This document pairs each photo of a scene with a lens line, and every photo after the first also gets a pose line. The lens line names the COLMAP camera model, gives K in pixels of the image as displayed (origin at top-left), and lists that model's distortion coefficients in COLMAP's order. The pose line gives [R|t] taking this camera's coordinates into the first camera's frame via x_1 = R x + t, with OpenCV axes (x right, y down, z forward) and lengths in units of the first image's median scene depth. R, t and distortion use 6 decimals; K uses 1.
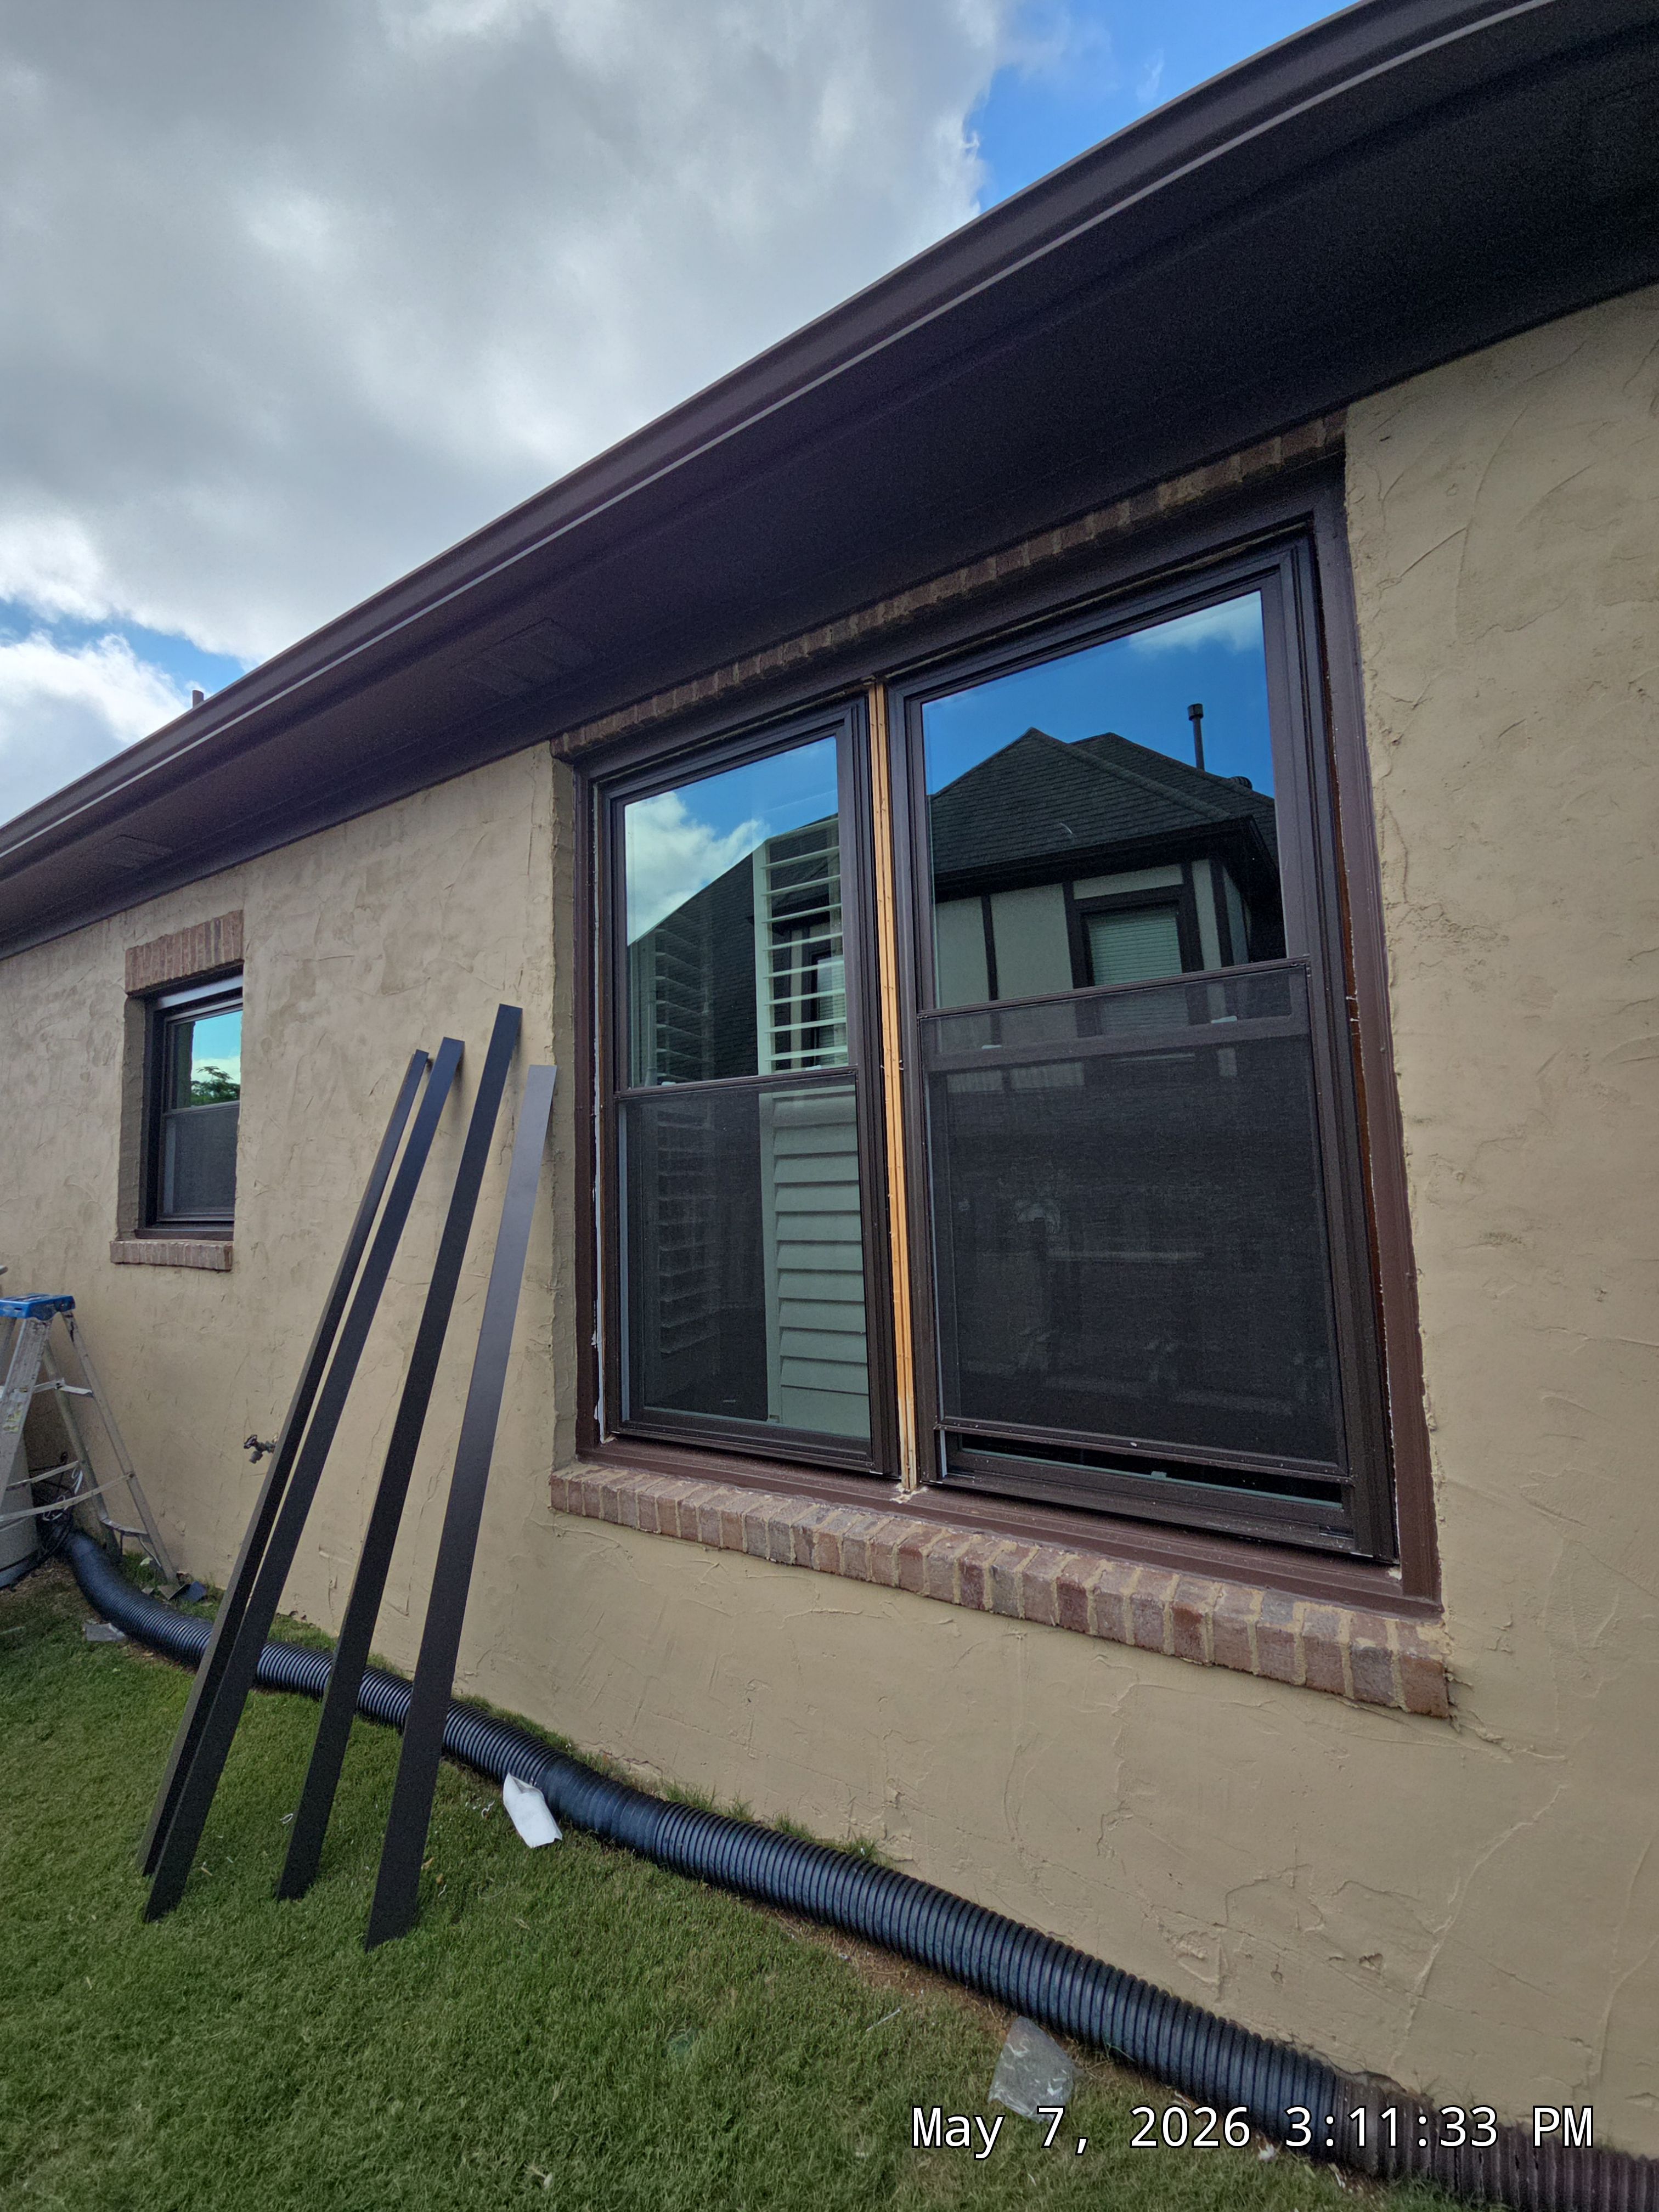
lens RADIAL K [[886.7, 0, 829.5], [0, 886.7, 1106.0], [0, 0, 1]] dist [0.000118, -0.002387]
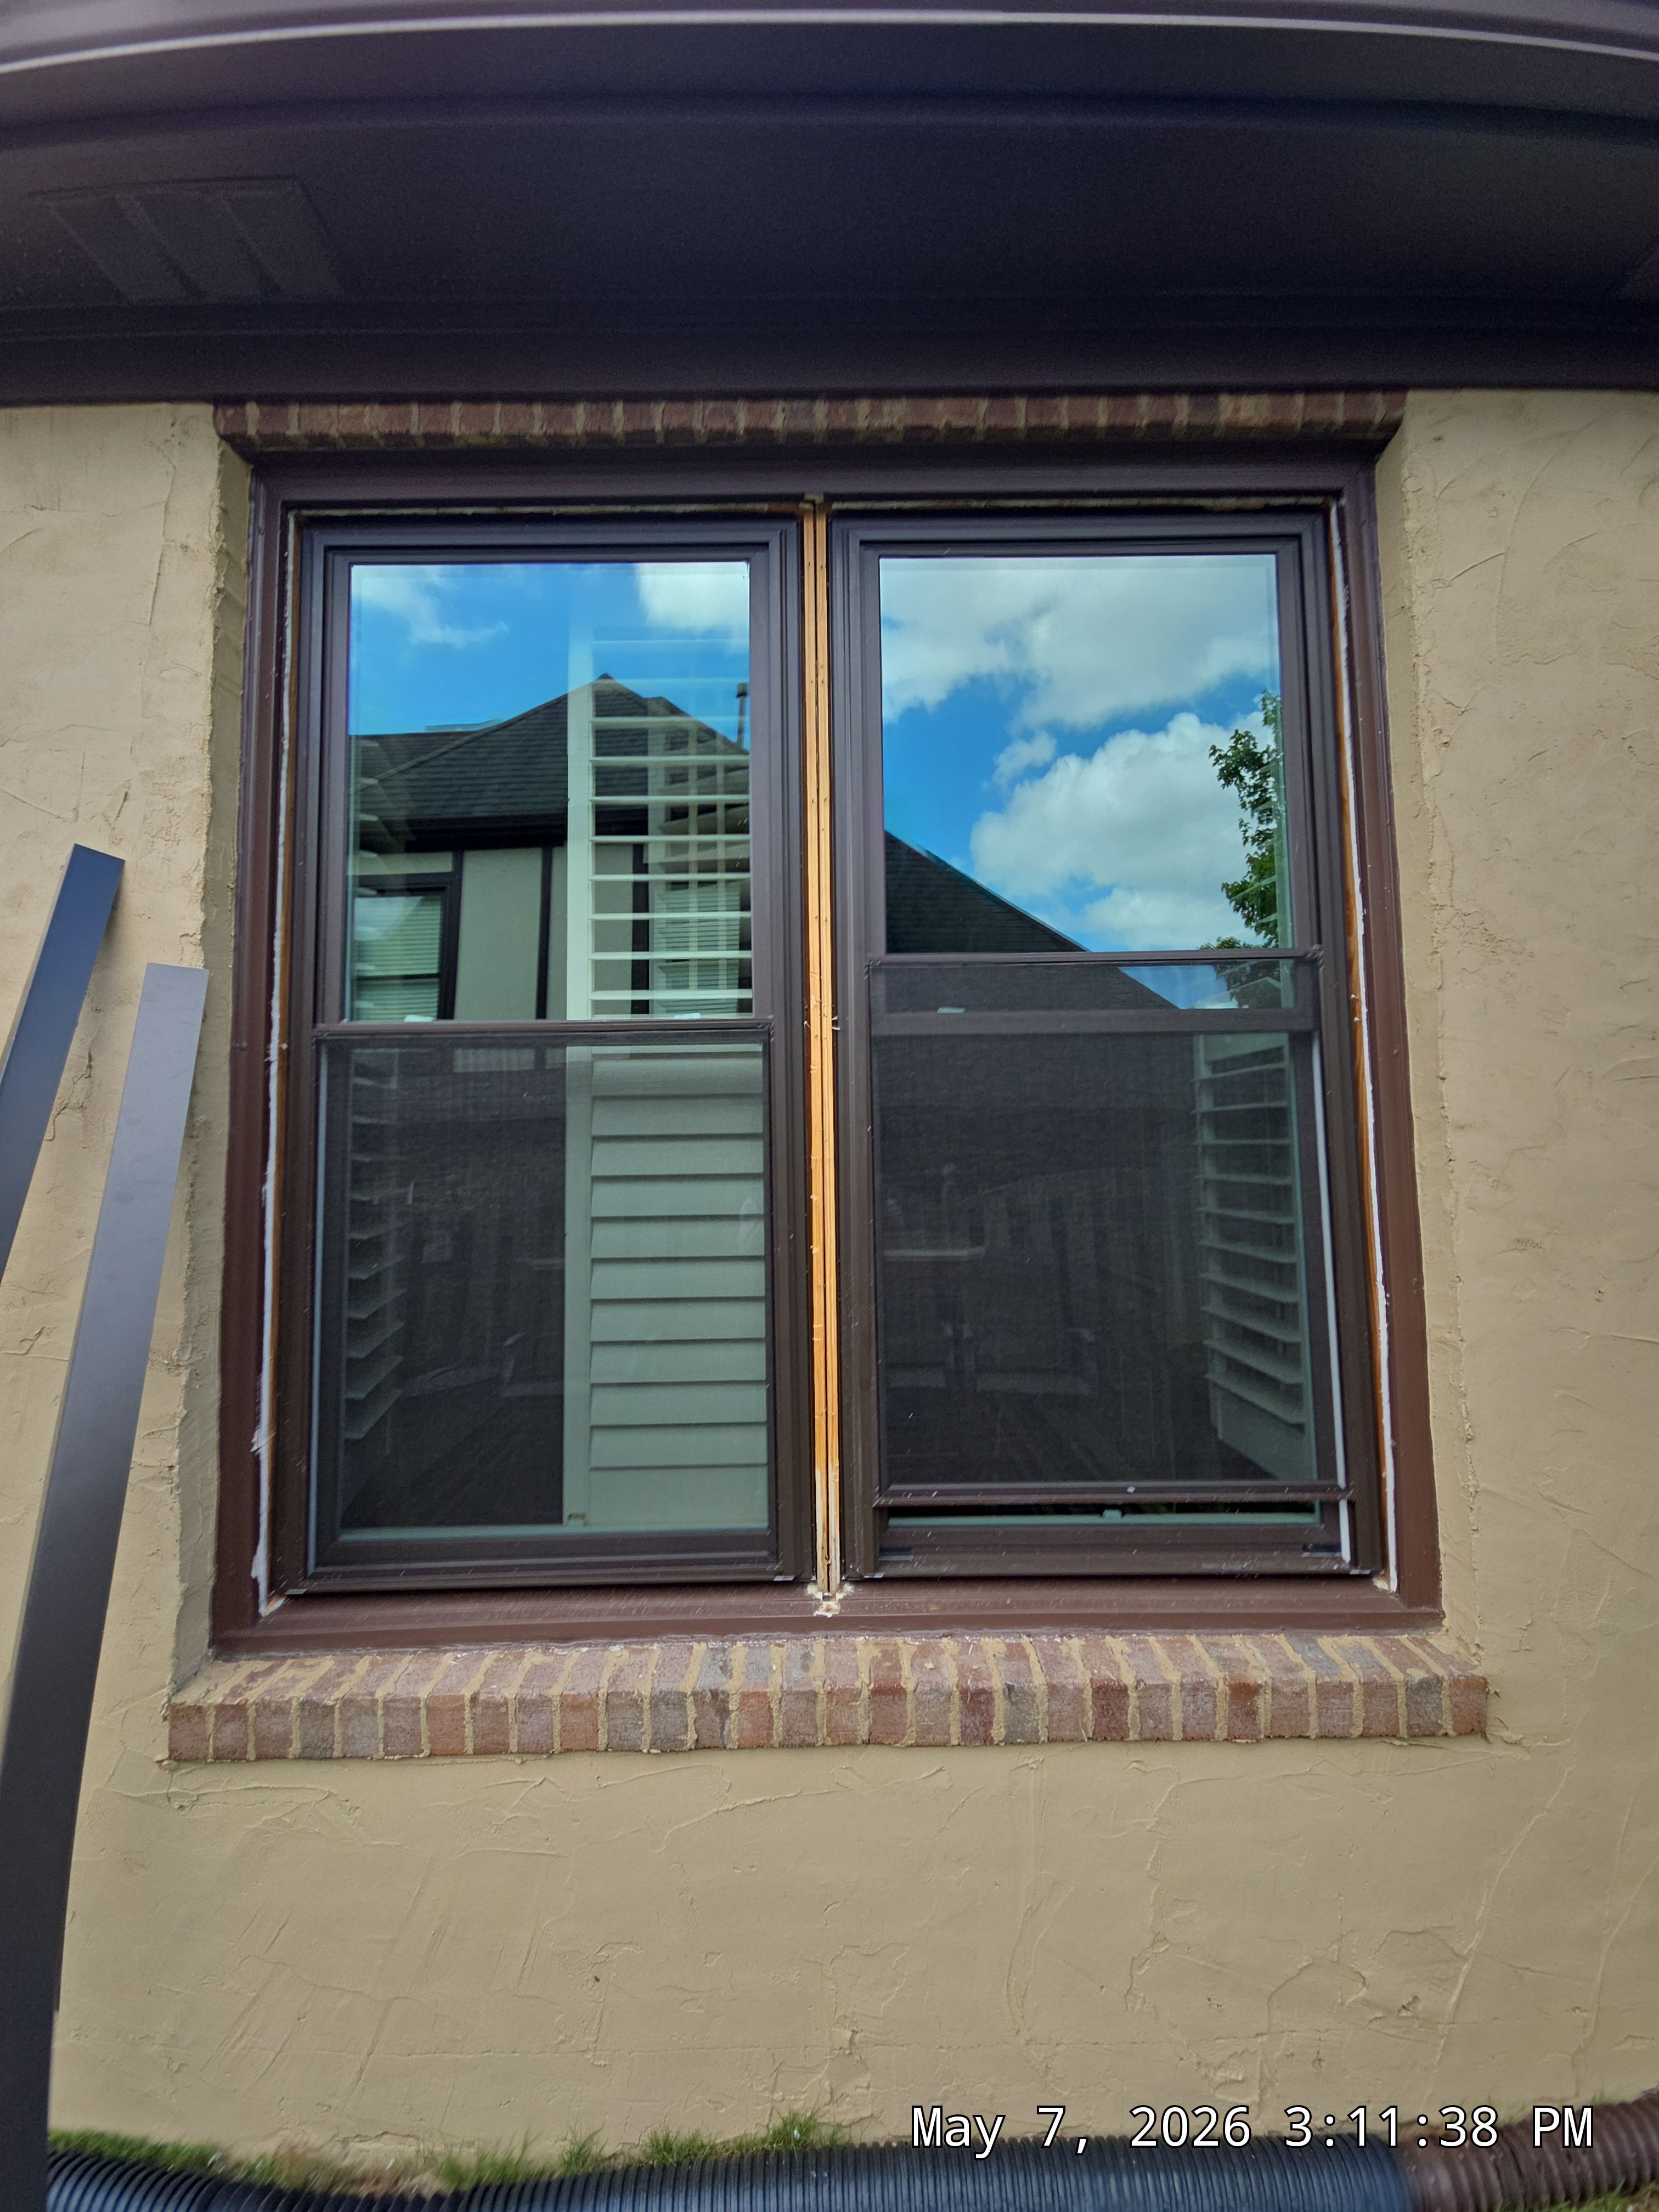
lens RADIAL K [[896.1, 0, 826.5], [0, 896.1, 1078.5], [0, 0, 1]] dist [0.007855, -0.006793]
pose [[0.848681, 0.055520, 0.525983, -0.337349], [-0.056593, 0.998298, -0.014061, 0.012314], [-0.525869, -0.017834, 0.850379, 0.372283]]
